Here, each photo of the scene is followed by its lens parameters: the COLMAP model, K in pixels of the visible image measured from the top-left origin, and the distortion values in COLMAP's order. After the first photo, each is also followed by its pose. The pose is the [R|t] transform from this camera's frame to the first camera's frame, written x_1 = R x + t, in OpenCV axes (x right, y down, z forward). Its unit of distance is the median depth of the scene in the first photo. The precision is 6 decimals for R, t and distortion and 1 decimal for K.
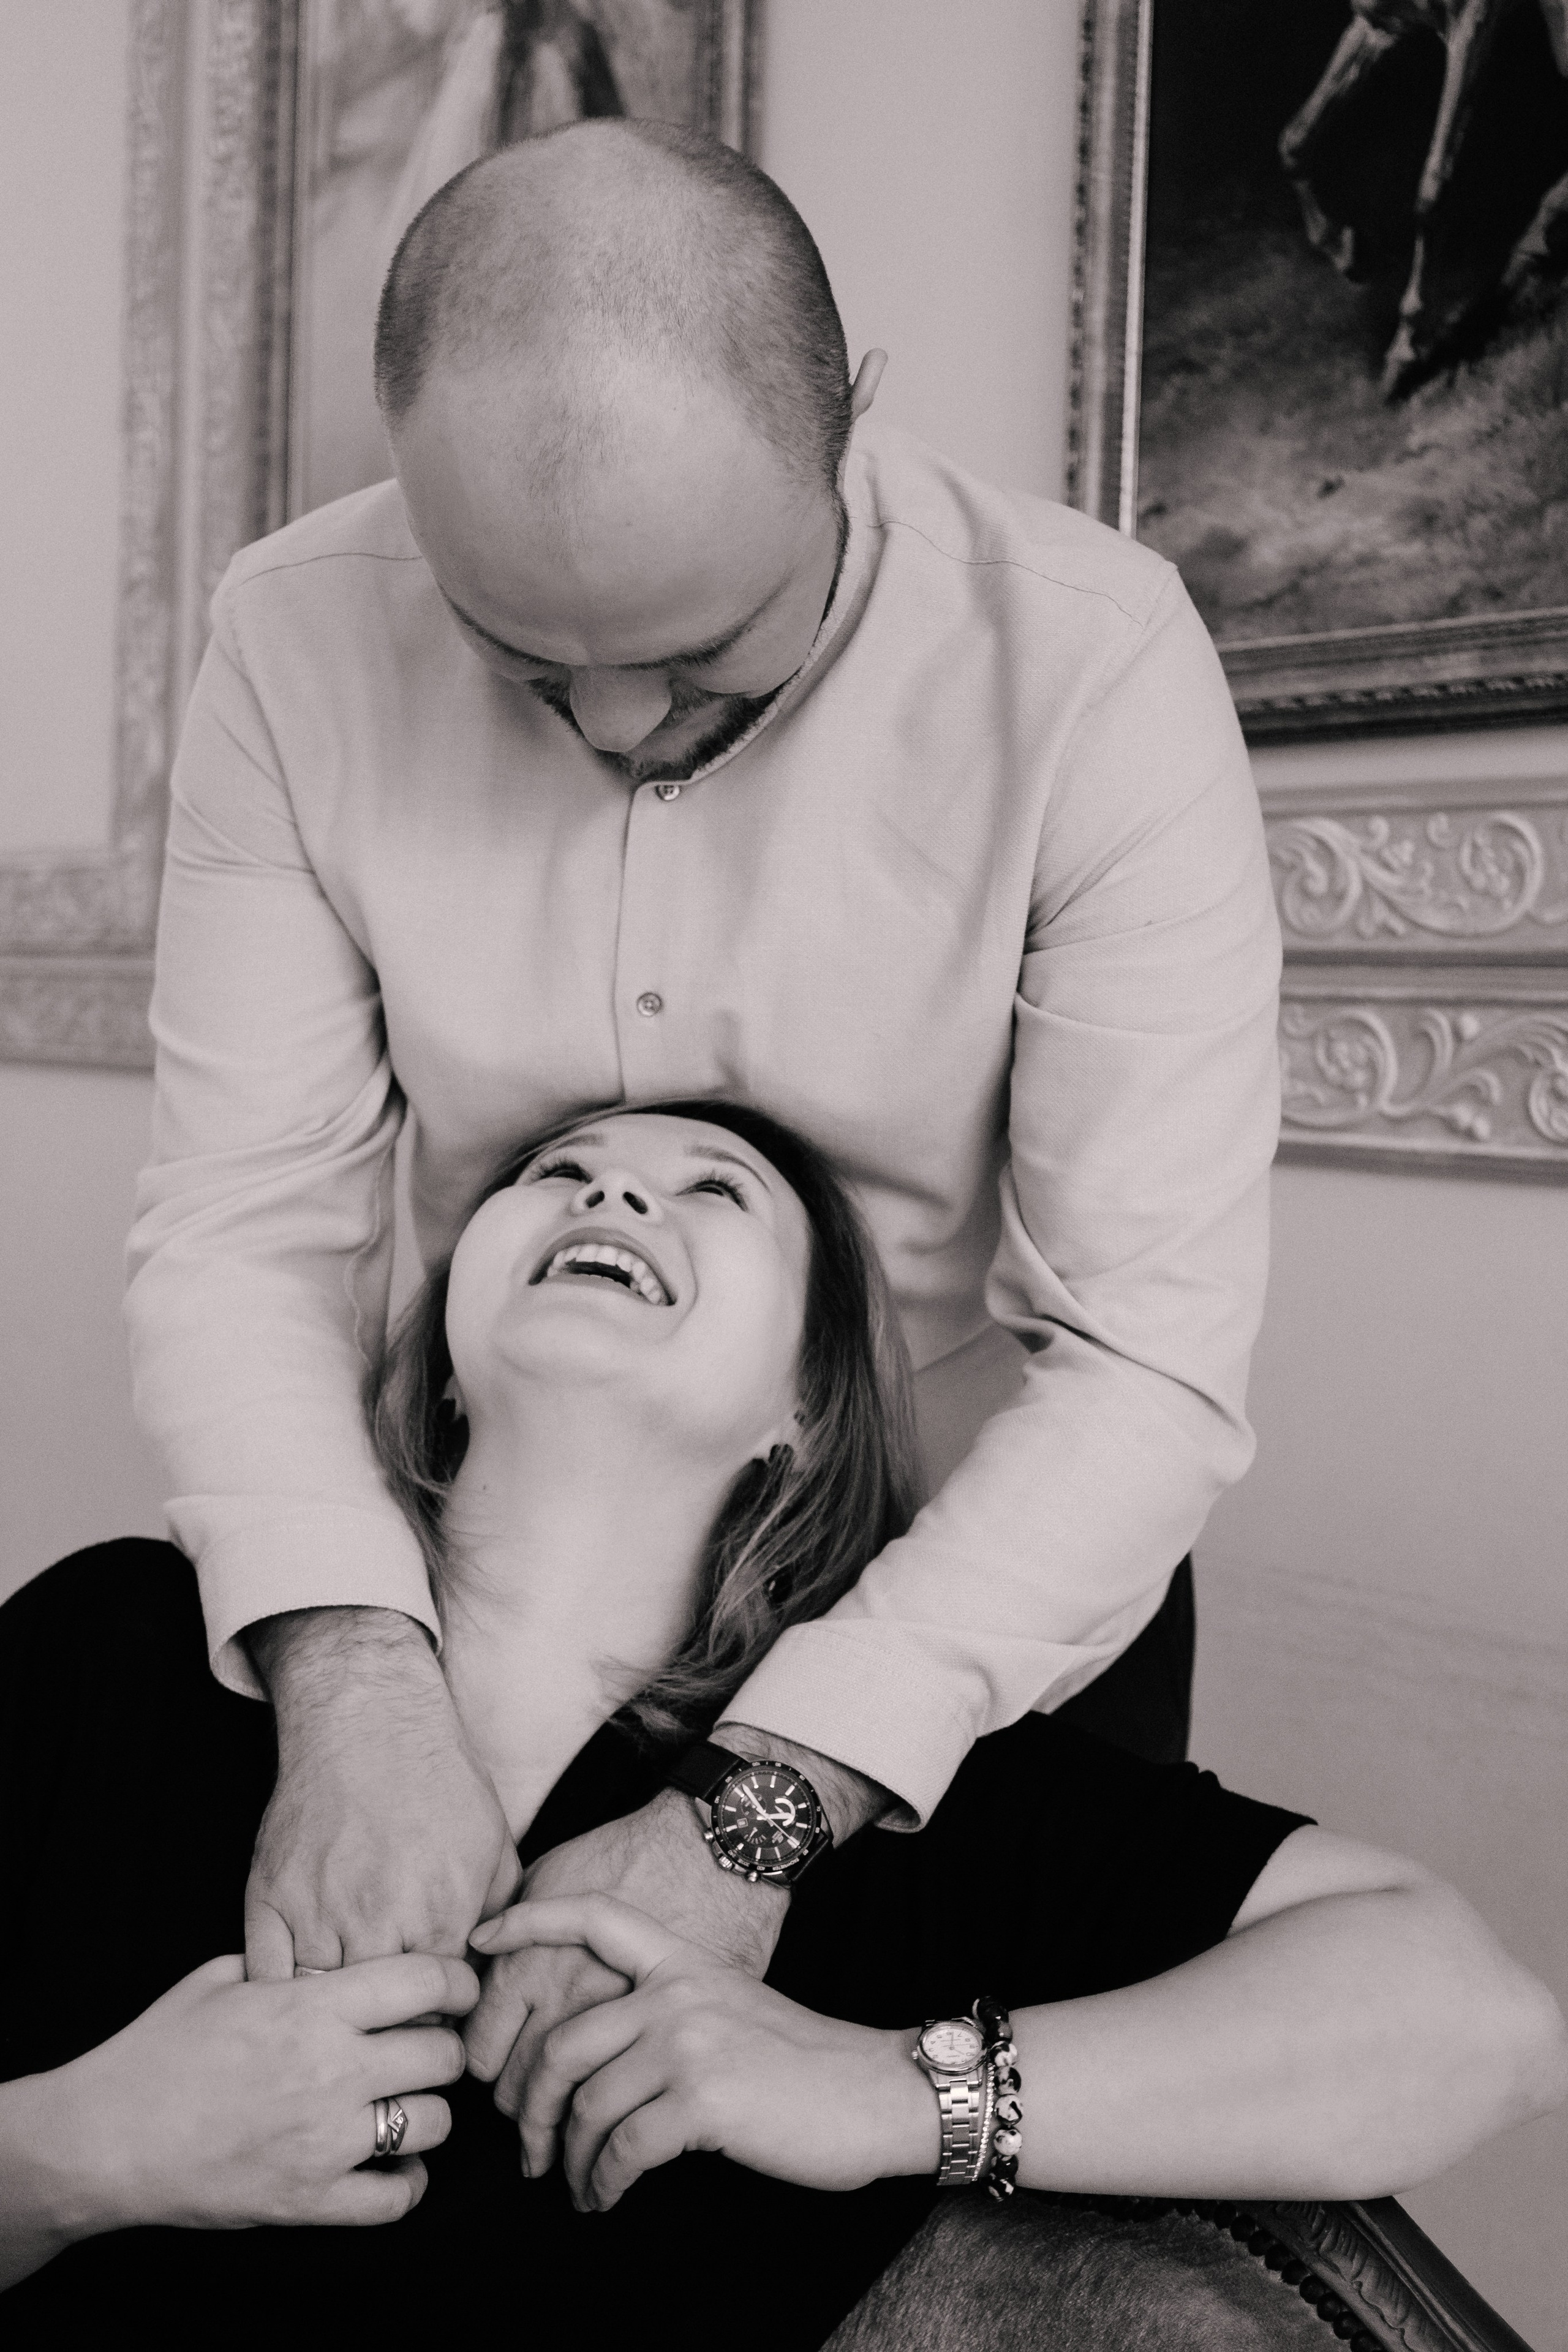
lens RADIAL K [[2824.2, 0, 788.3], [0, 2824.2, 1213.4], [0, 0, 1]] dist [0.012707, 0.009405]
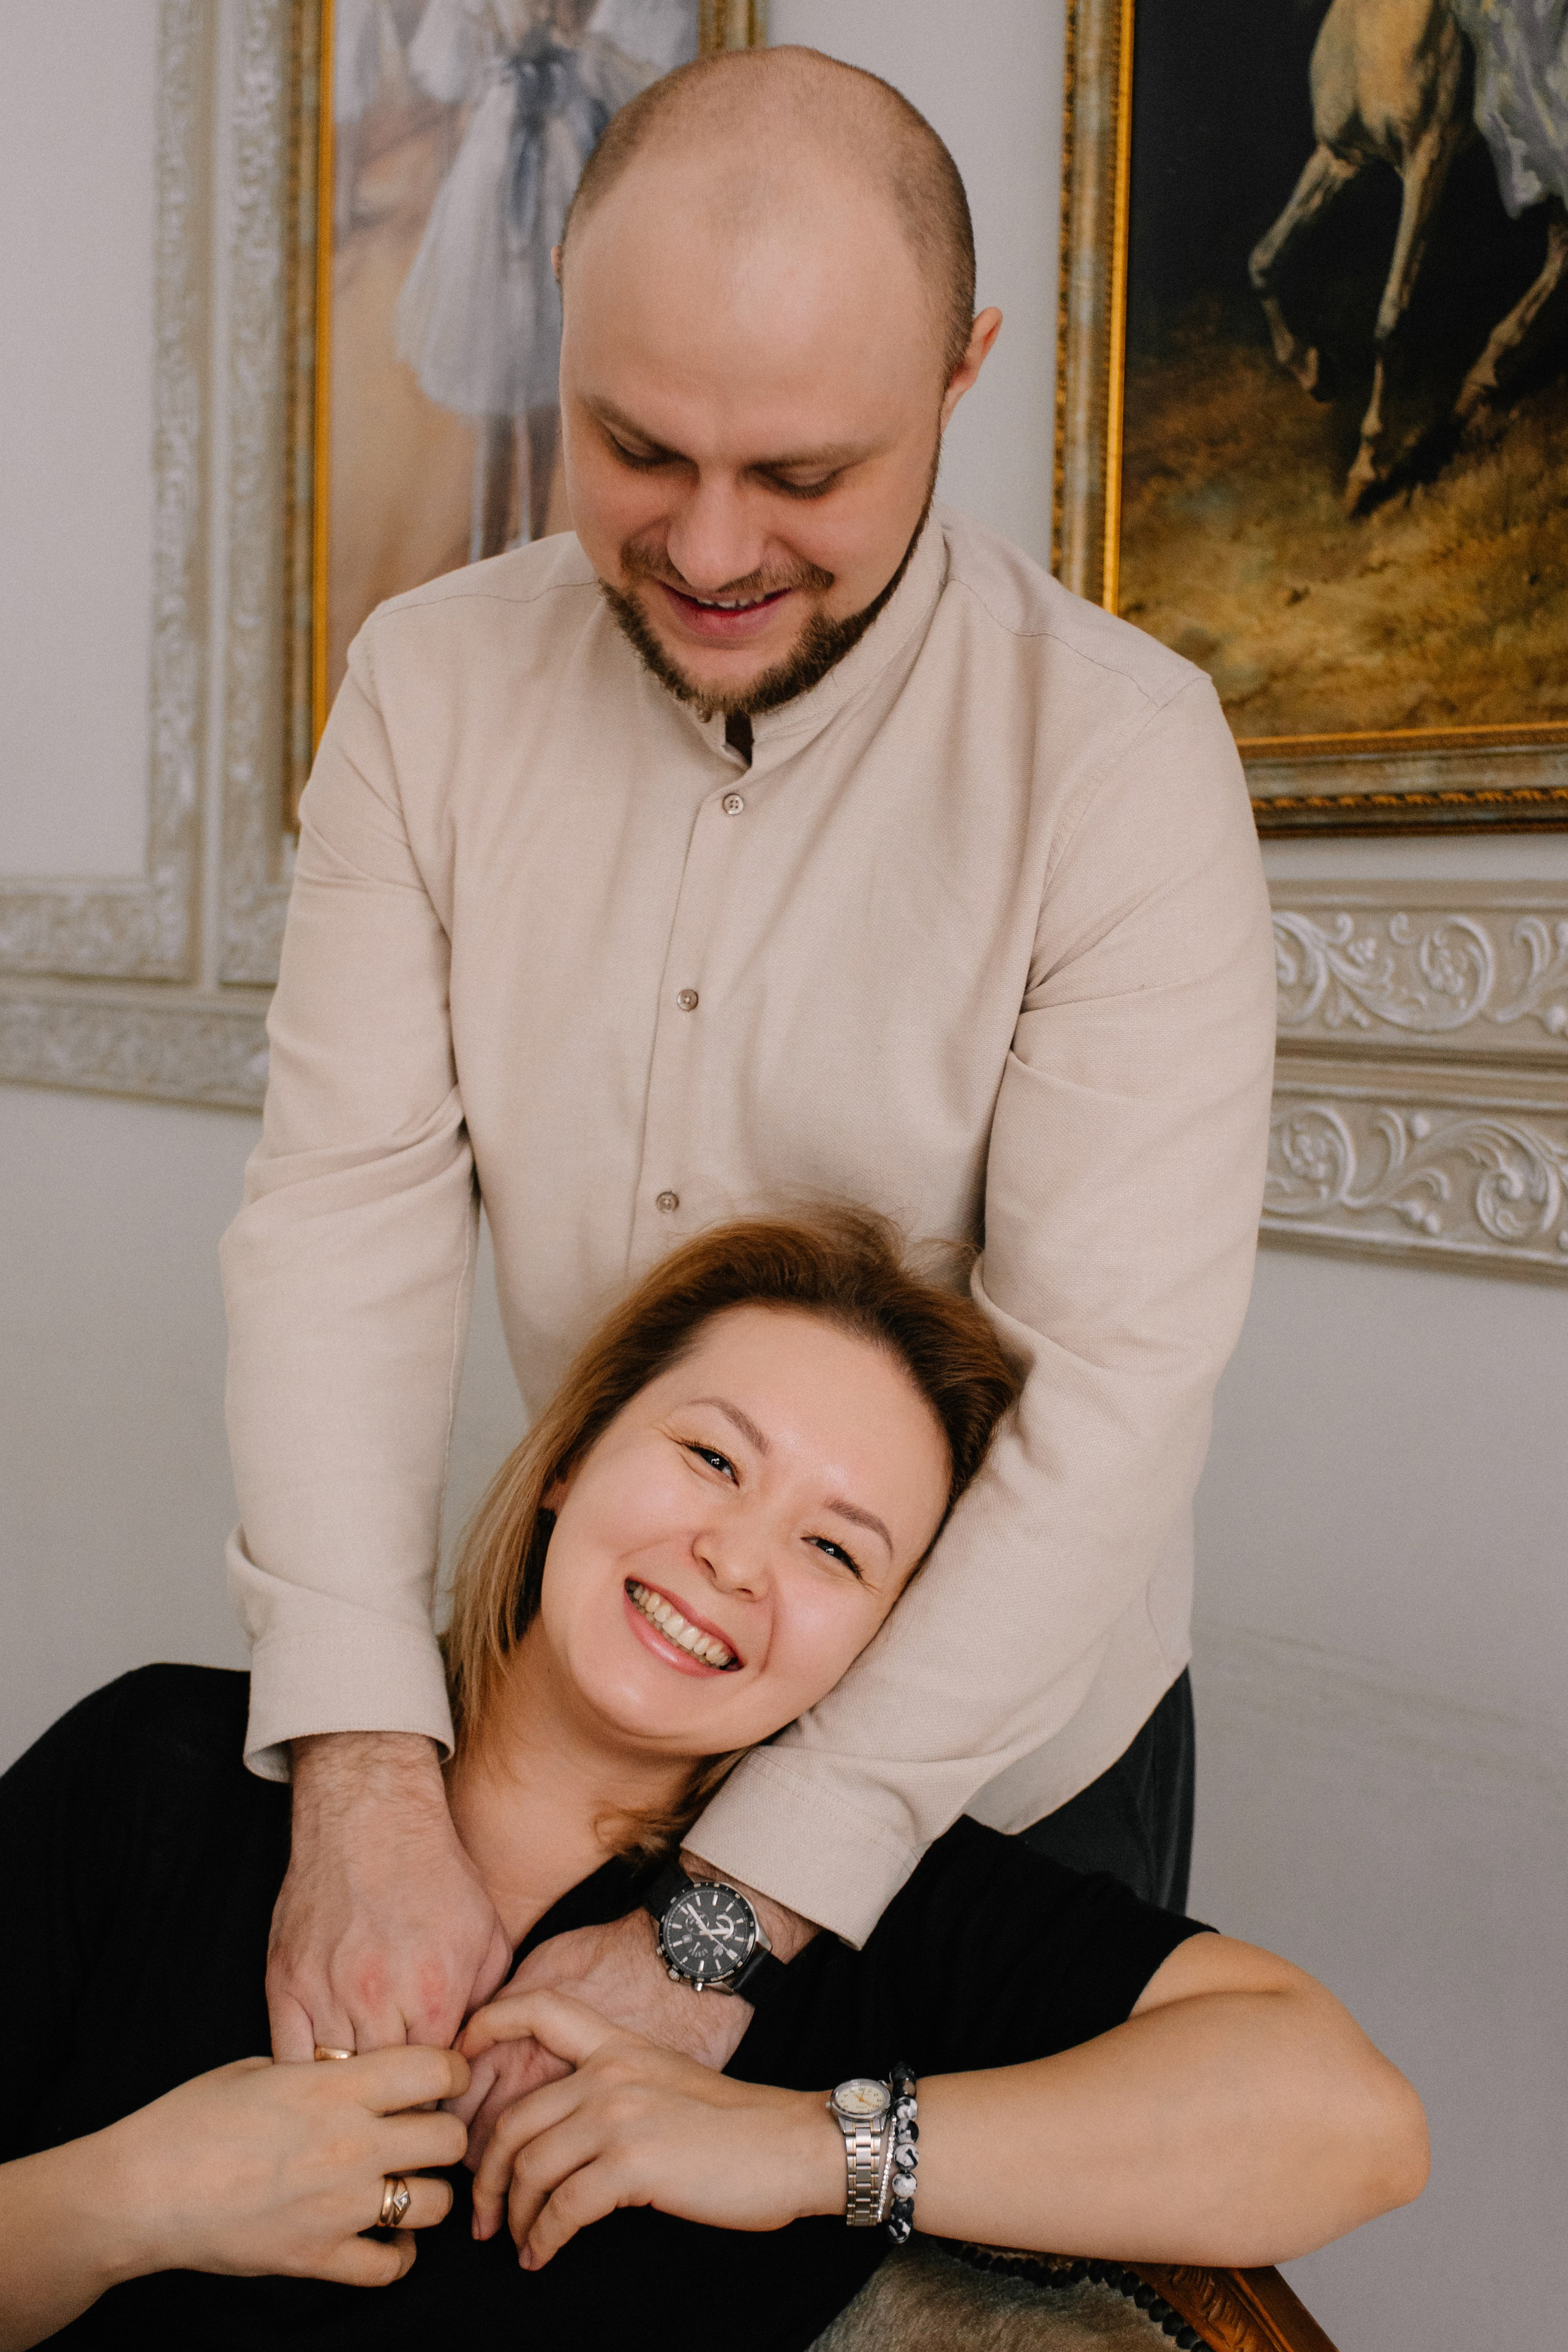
lens RADIAL K [[2948.5, 0, 784.0], [0, 2948.5, 1176.0], [0, 0, 1]] dist [0.013645, 0.023023]
pose [[0.999648, -0.006238, -0.025781, 0.028954], [0.006623, 0.999867, 0.014893, -0.060586], [0.025685, -0.015059, 0.999557, -0.098922]]
